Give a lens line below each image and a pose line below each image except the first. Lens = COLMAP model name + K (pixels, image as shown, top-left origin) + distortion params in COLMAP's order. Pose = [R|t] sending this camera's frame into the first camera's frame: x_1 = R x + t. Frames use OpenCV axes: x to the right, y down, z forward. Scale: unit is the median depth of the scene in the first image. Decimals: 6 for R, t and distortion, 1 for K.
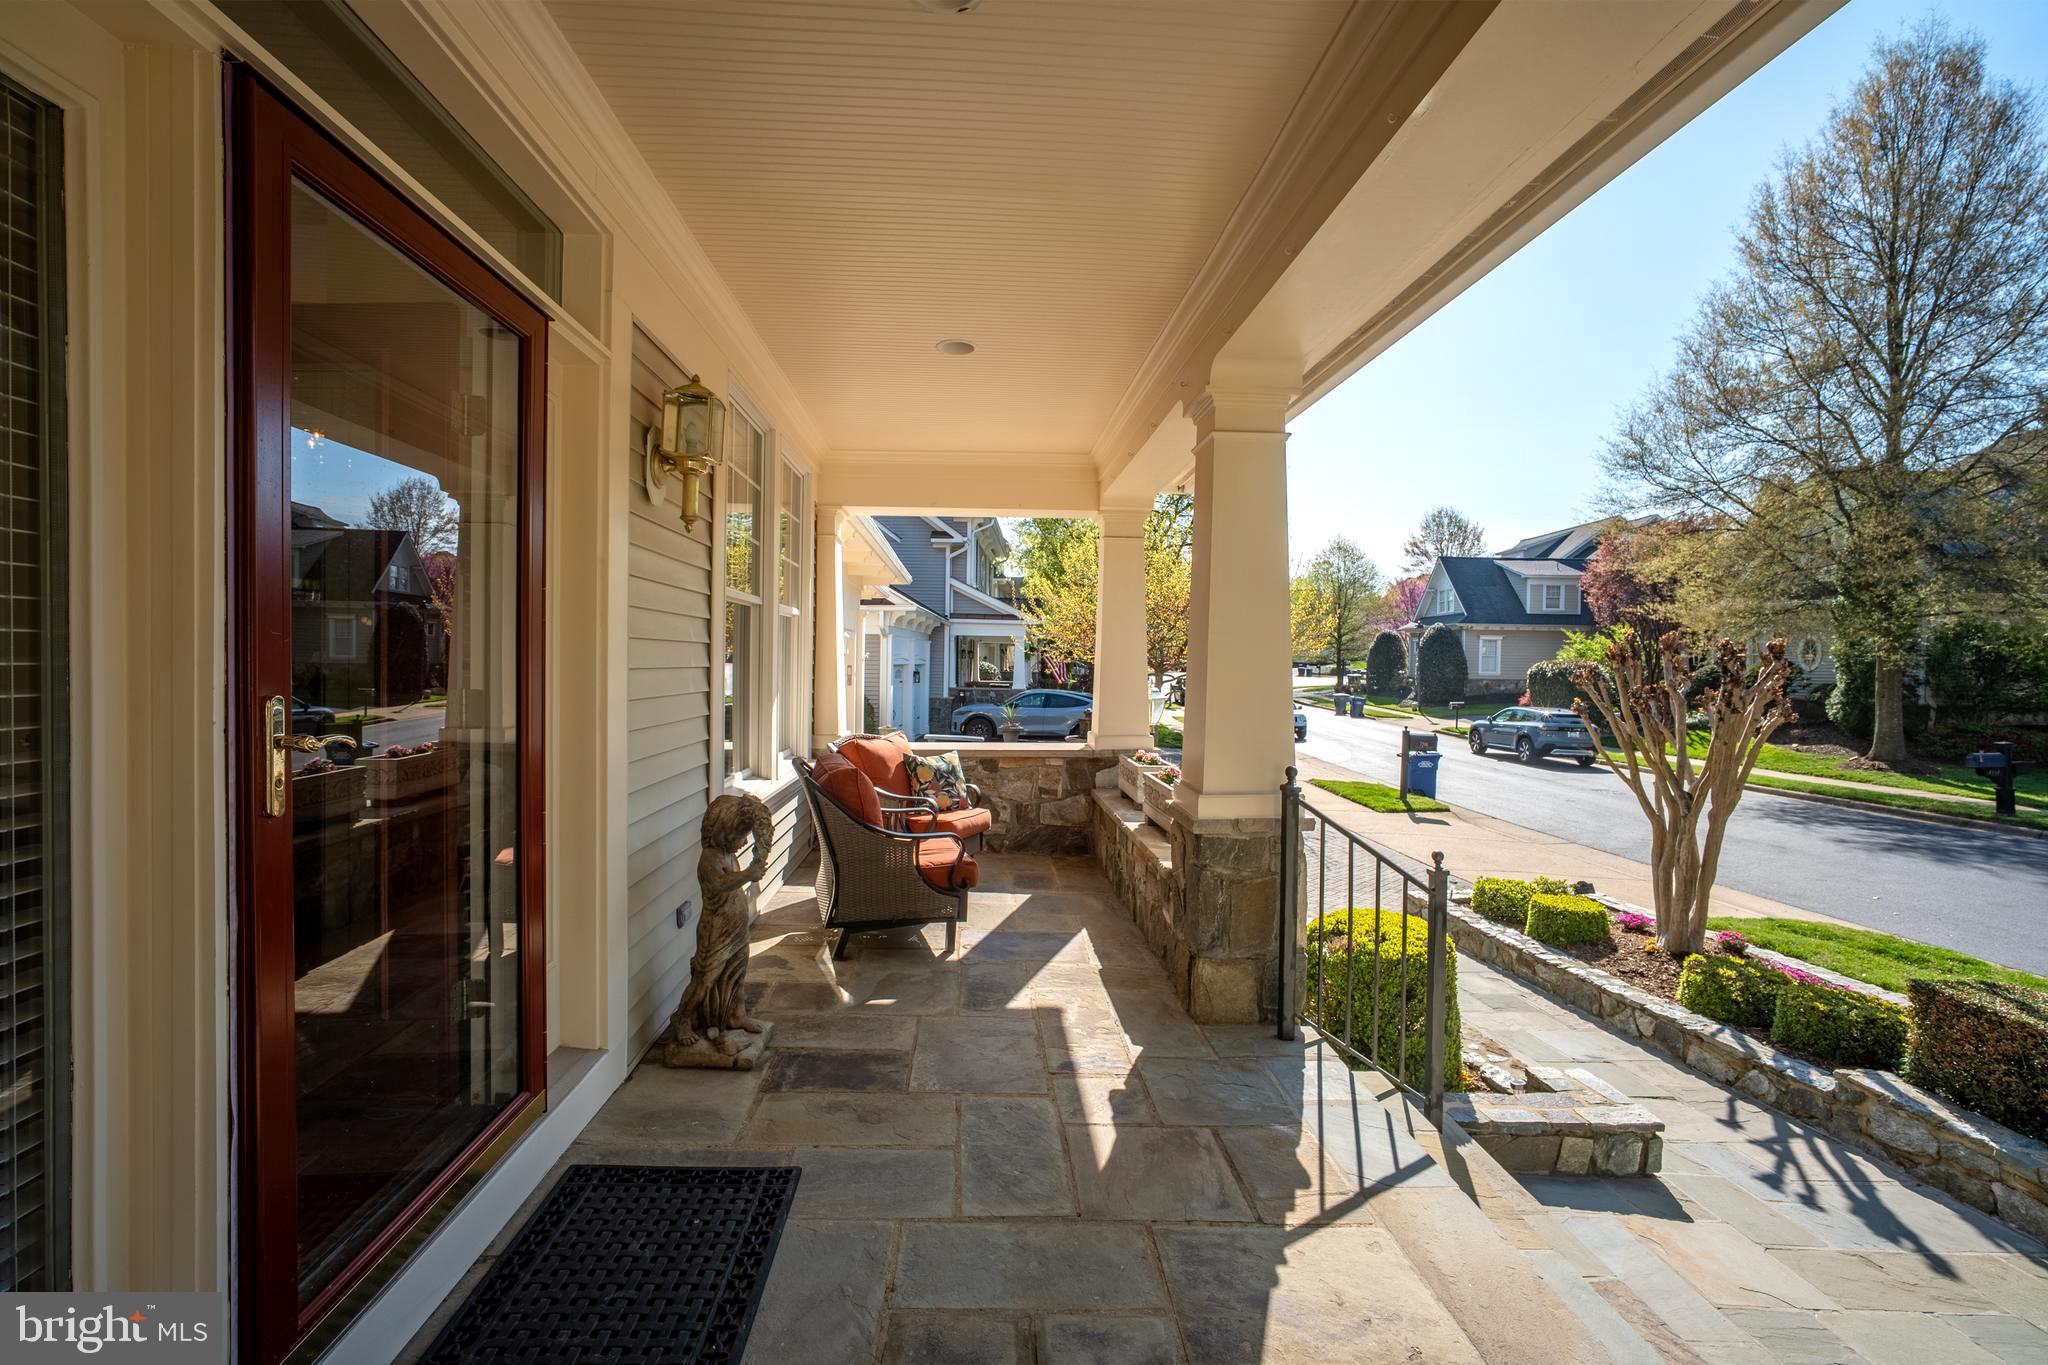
lens RADIAL K [[868.7, 0, 1025.9], [0, 868.7, 678.4], [0, 0, 1]] dist [-0.037077, 0.016361]
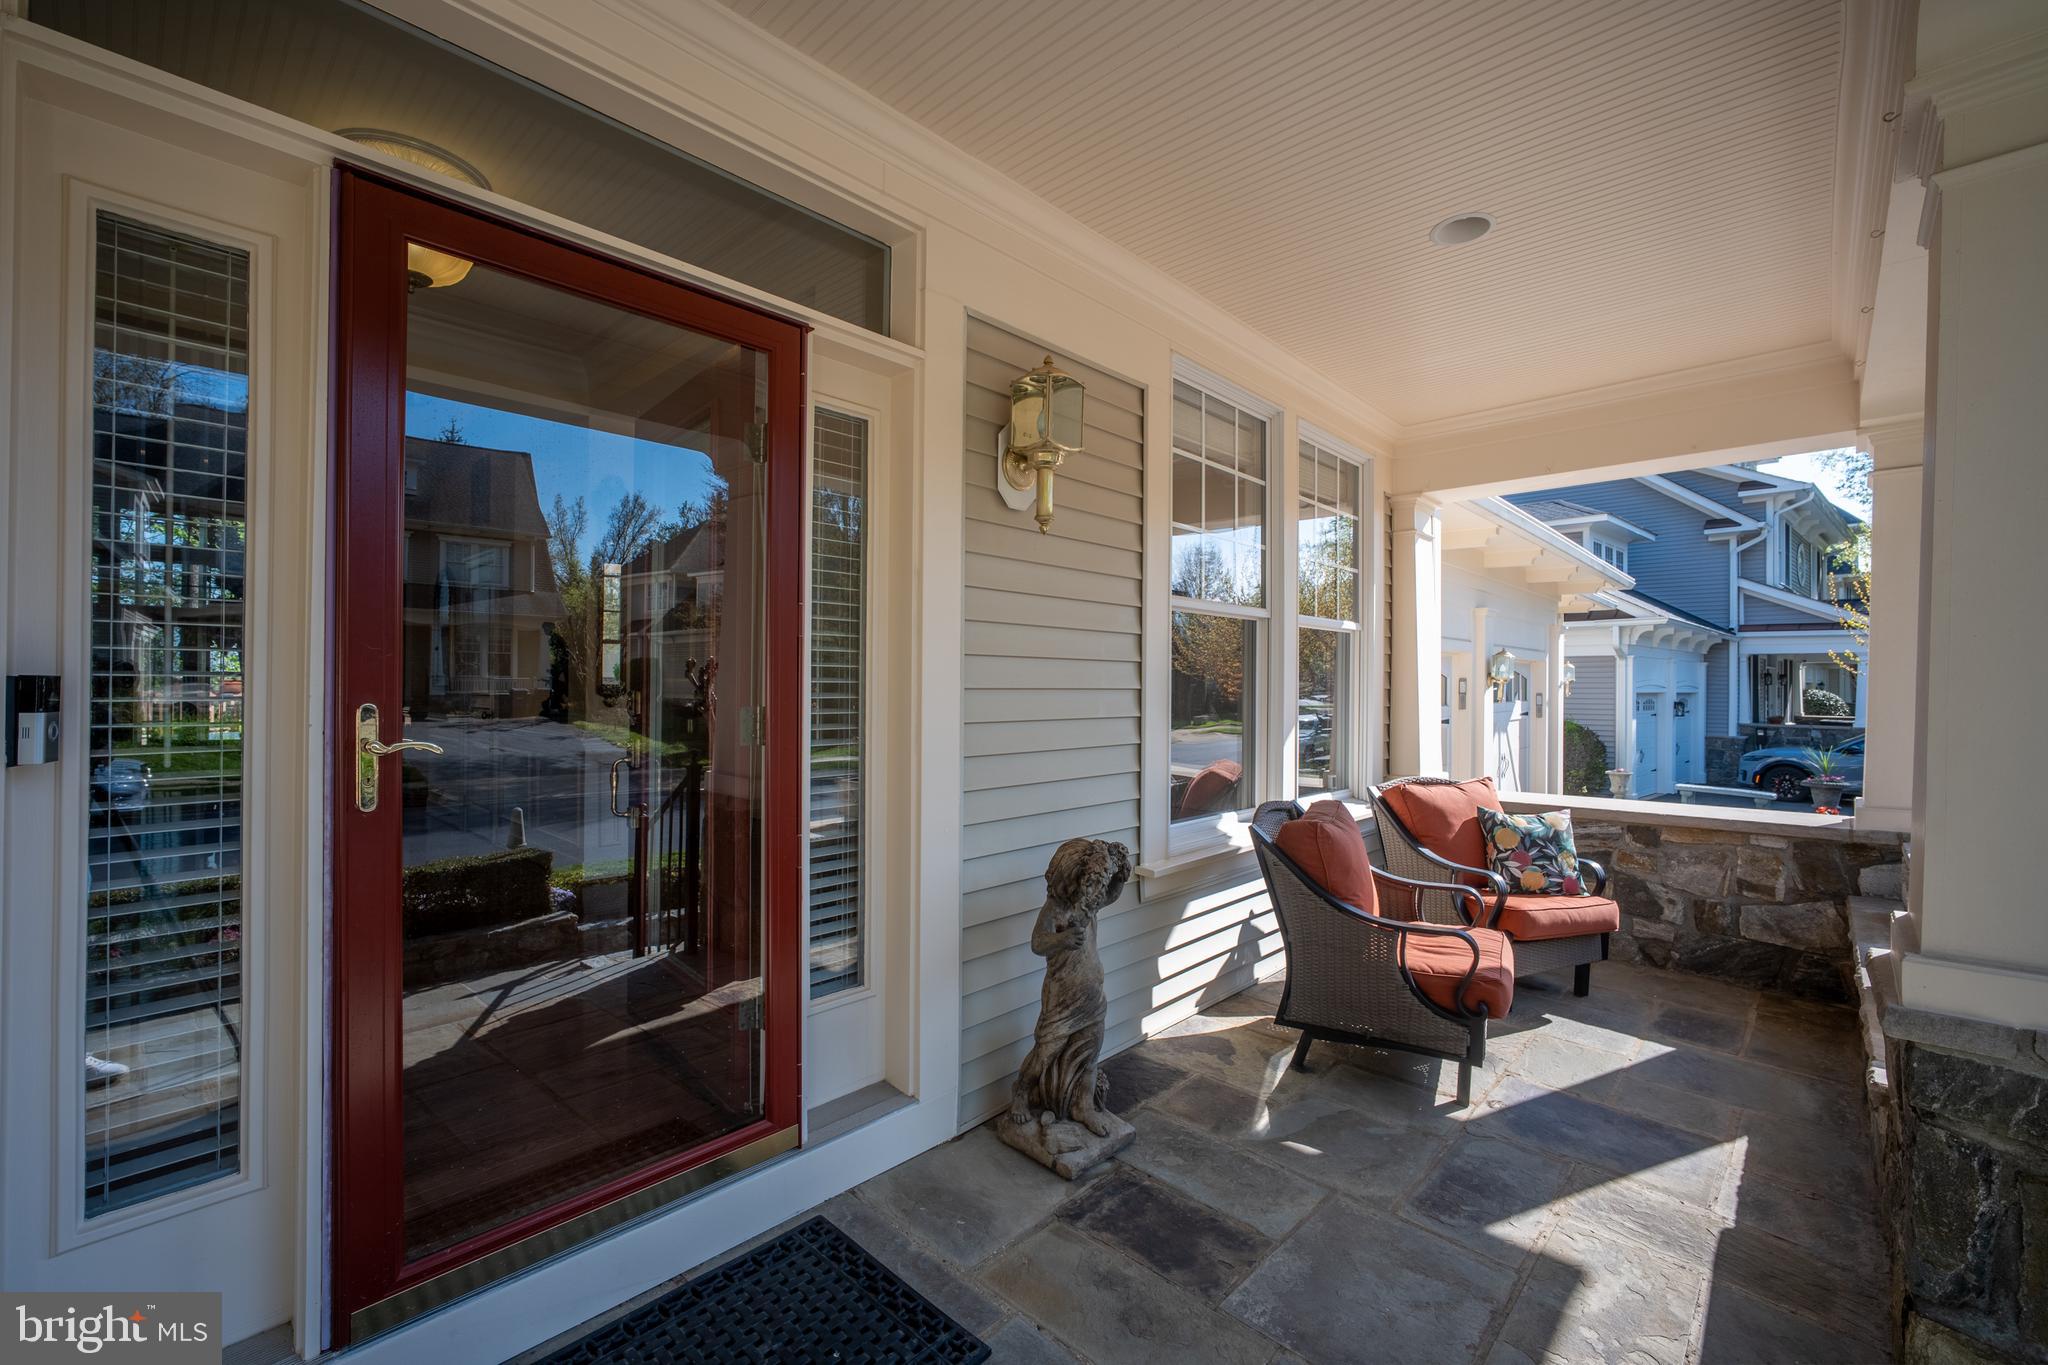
lens RADIAL K [[868.7, 0, 1025.9], [0, 868.7, 678.4], [0, 0, 1]] dist [-0.037077, 0.016361]
pose [[0.685727, -0.015087, -0.727703, 0.140971], [-0.010602, 0.999472, -0.030712, 0.003190], [0.727782, 0.028775, 0.685205, 0.224411]]
